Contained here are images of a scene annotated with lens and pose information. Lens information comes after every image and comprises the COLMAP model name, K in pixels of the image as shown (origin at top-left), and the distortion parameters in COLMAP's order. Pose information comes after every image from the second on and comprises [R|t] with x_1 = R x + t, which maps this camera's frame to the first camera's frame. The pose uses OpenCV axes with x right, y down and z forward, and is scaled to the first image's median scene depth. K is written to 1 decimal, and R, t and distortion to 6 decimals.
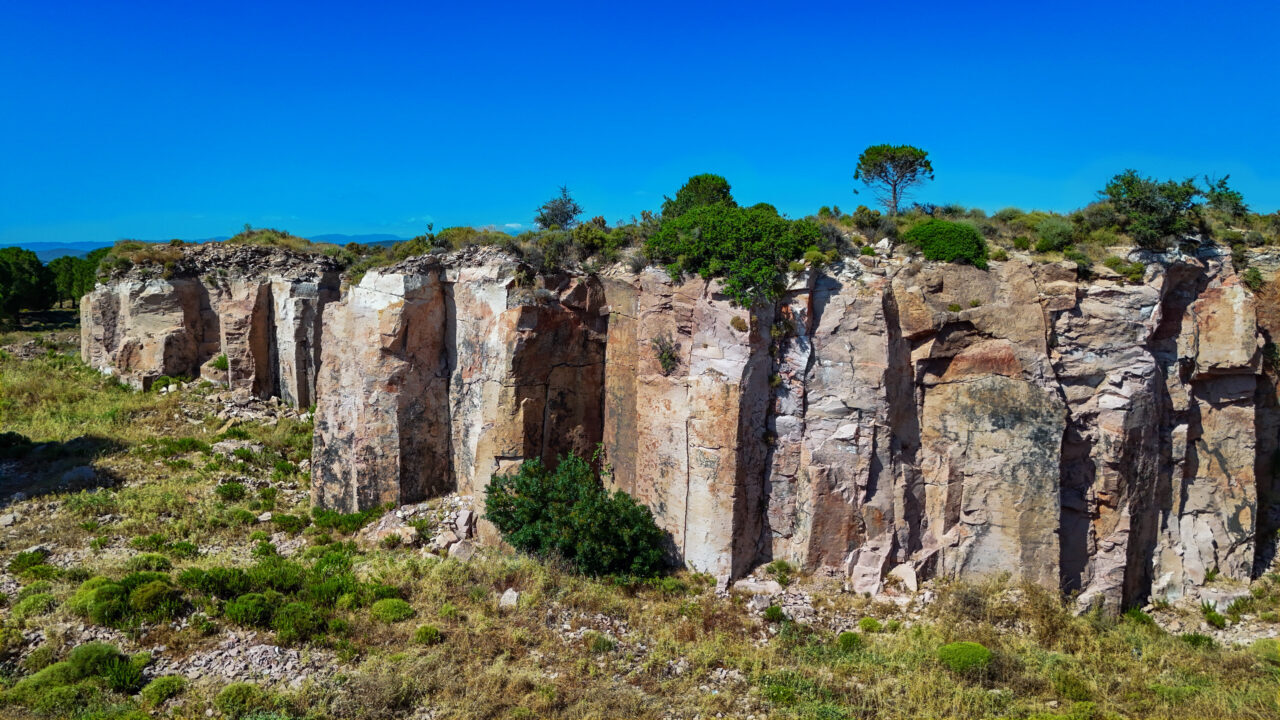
lens RADIAL K [[943.8, 0, 628.0], [0, 943.8, 343.7], [0, 0, 1]] dist [0.047985, -0.032061]
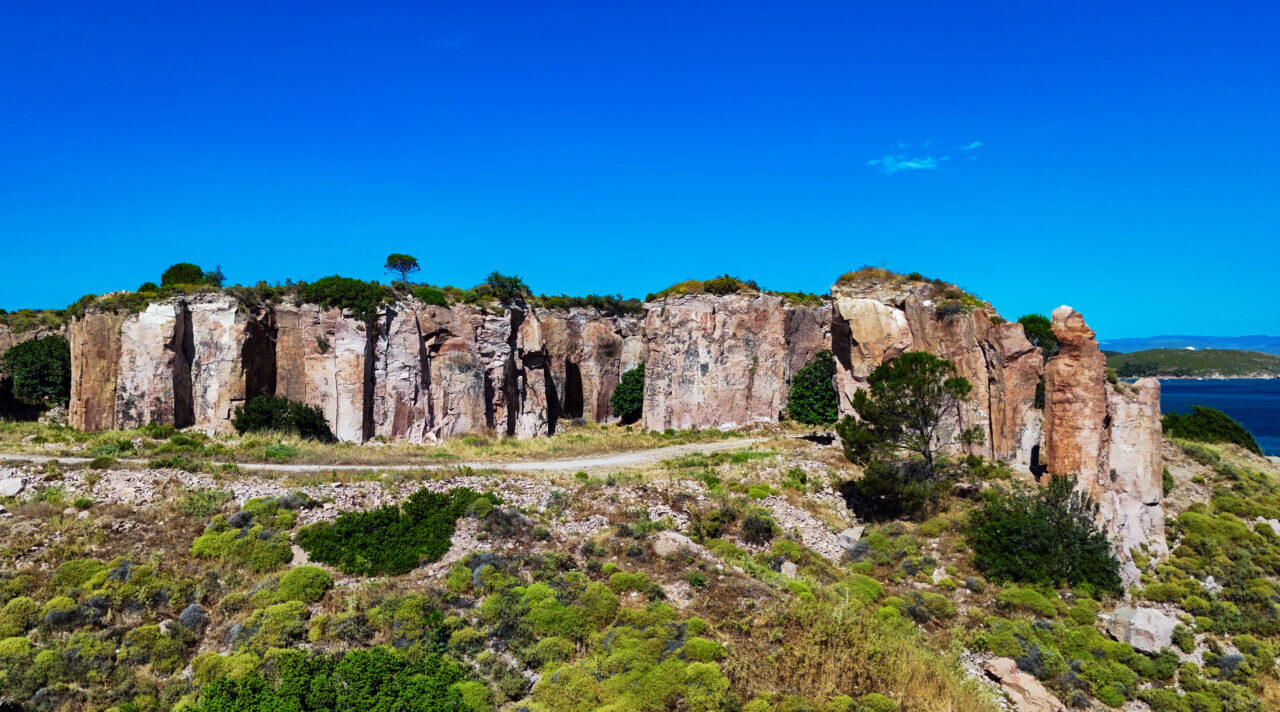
lens RADIAL K [[943.8, 0, 639.9], [0, 943.8, 354.3], [0, 0, 1]] dist [0.047985, -0.032061]
pose [[0.749094, -0.011783, 0.662359, -0.813131], [0.077671, 0.994508, -0.070149, 0.232277], [-0.657895, 0.103994, 0.745895, -1.033402]]
